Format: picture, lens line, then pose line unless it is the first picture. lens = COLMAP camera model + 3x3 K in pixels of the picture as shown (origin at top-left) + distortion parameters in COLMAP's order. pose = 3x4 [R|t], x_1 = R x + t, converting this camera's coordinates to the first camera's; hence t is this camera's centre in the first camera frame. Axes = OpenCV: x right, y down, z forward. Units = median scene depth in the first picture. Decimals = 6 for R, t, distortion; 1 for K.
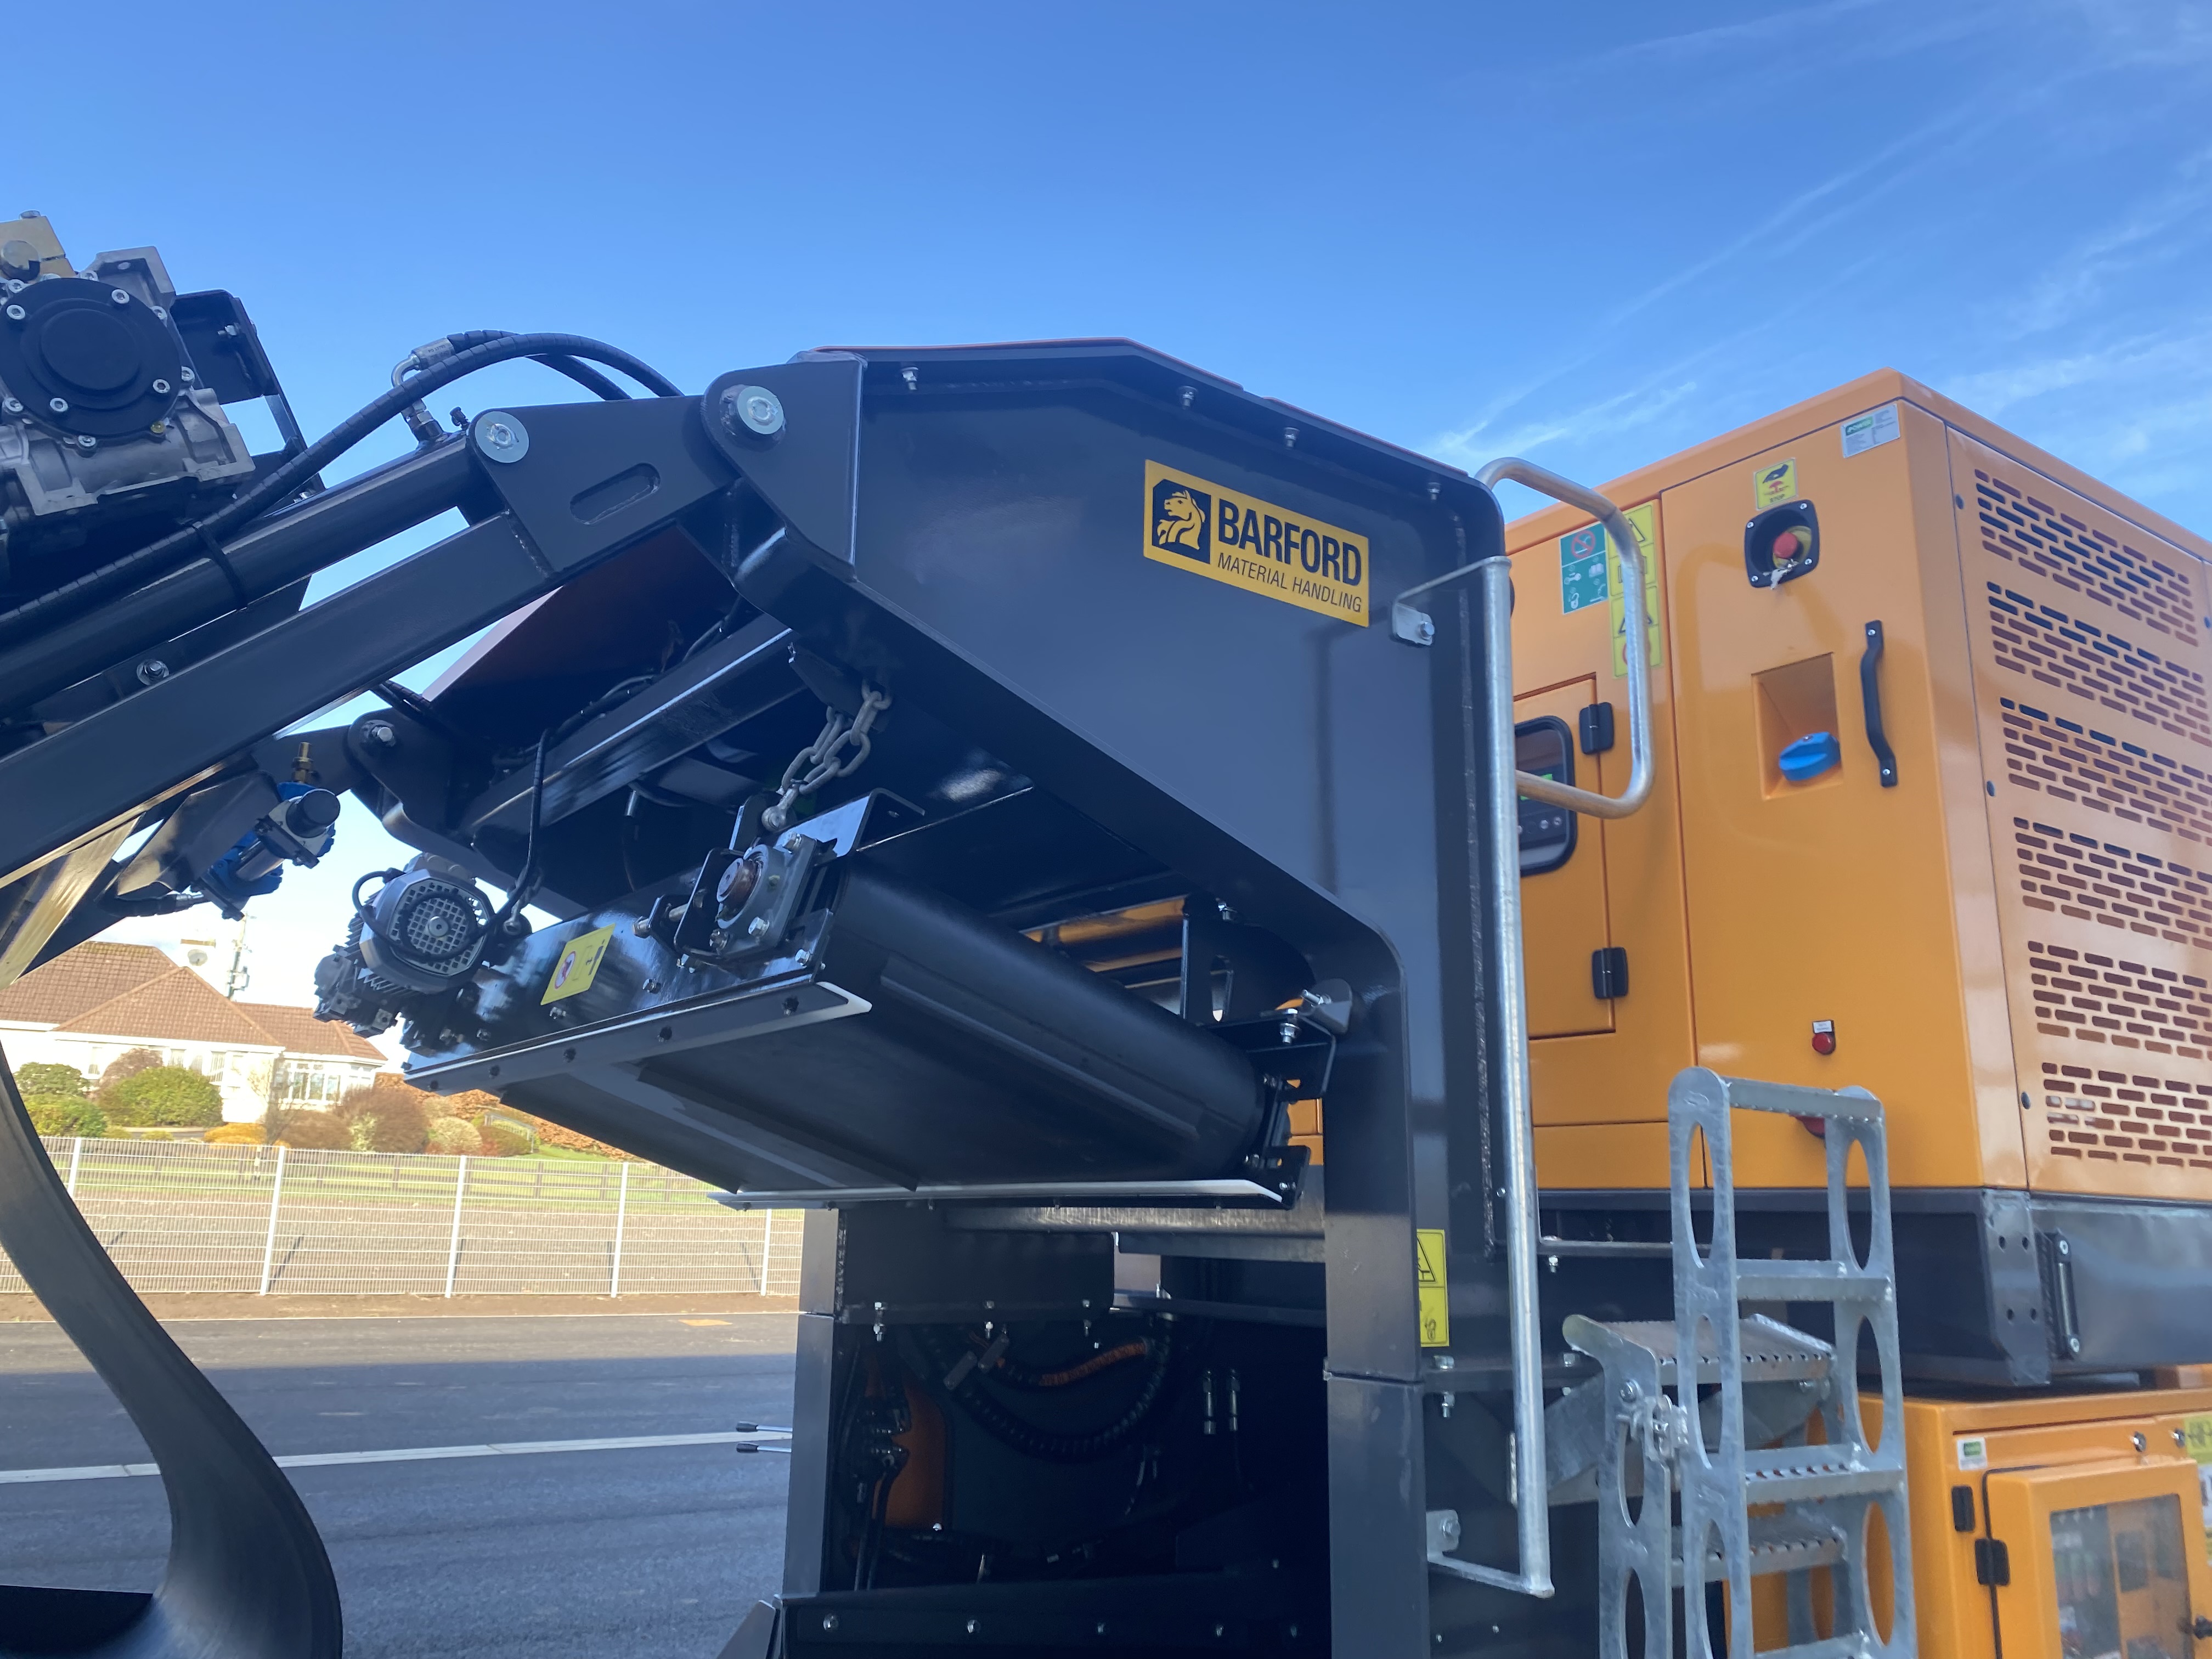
lens RADIAL K [[1677.3, 0, 1070.5], [0, 1677.3, 799.1], [0, 0, 1]] dist [0.035105, -0.040478]
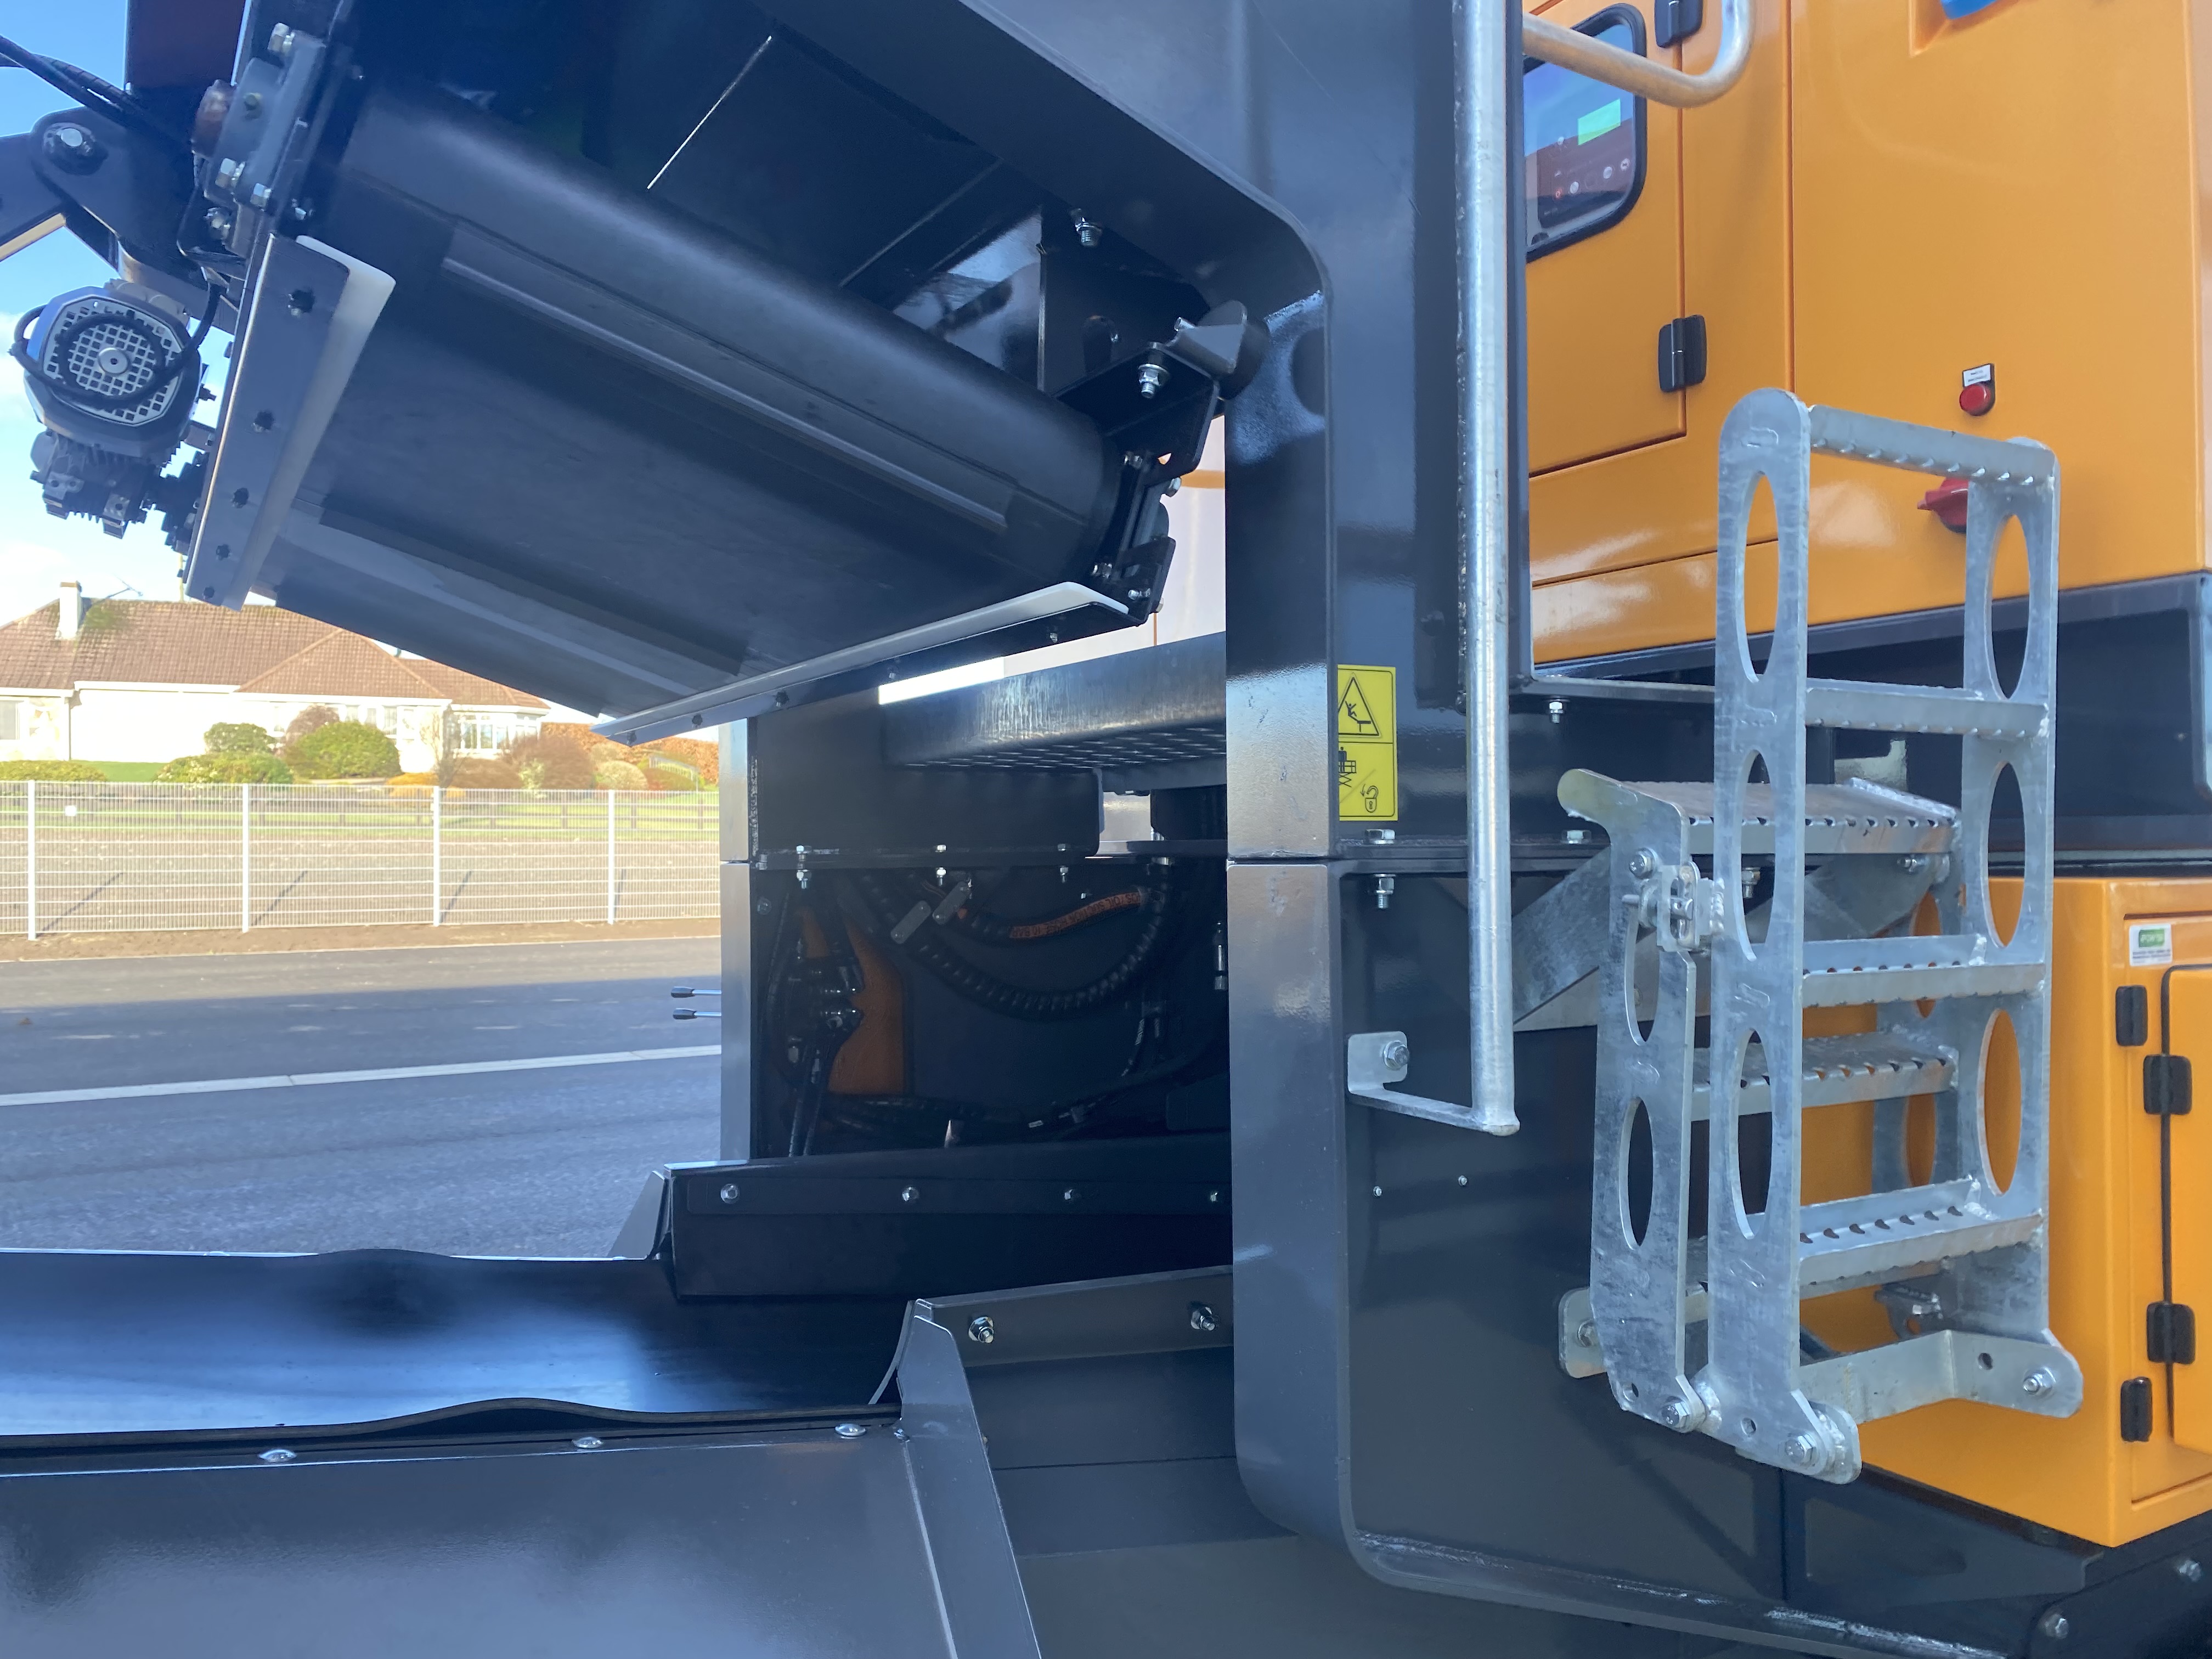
lens RADIAL K [[1677.3, 0, 1088.9], [0, 1677.3, 811.5], [0, 0, 1]] dist [0.035105, -0.040478]
pose [[0.995406, -0.033397, -0.089728, 0.142822], [0.052339, 0.974568, 0.217893, 0.142841], [0.080170, -0.221589, 0.971839, 0.263837]]
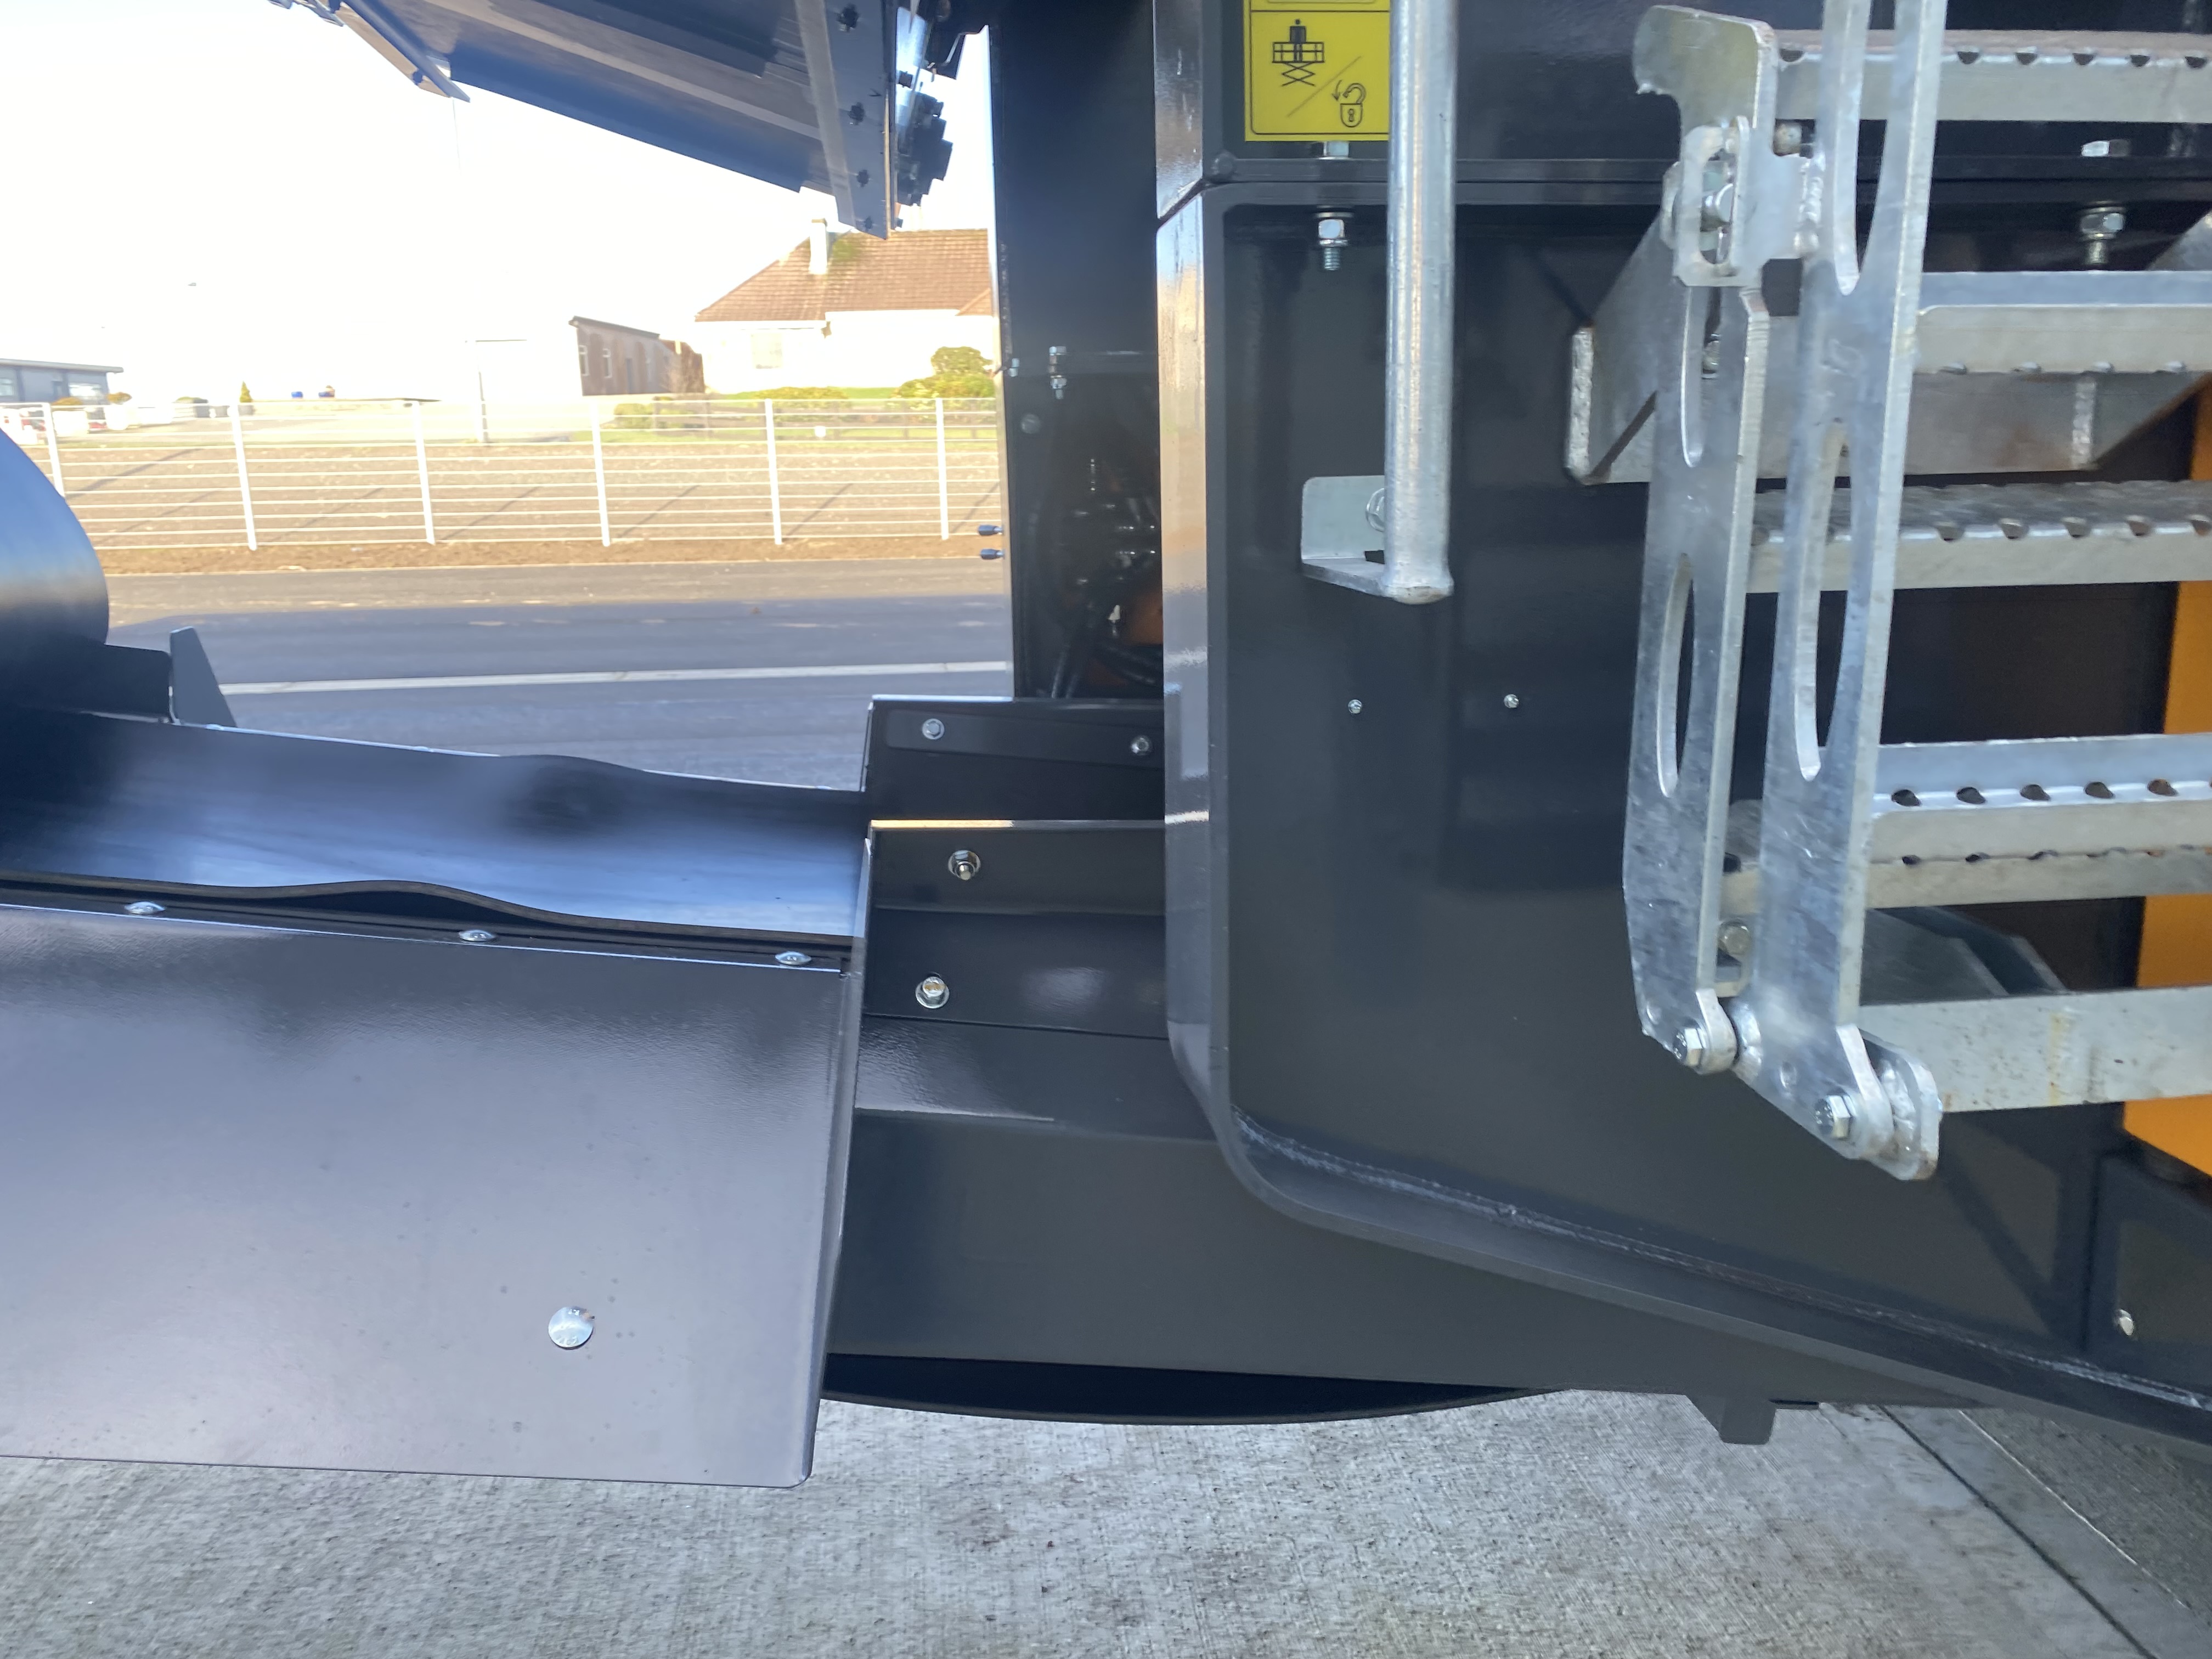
lens RADIAL K [[1677.3, 0, 1098.6], [0, 1677.3, 824.7], [0, 0, 1]] dist [0.035105, -0.040478]
pose [[0.877739, 0.056190, -0.475833, 0.351122], [0.155161, 0.906253, 0.393231, 0.274059], [0.453321, -0.418985, 0.786735, 0.470936]]
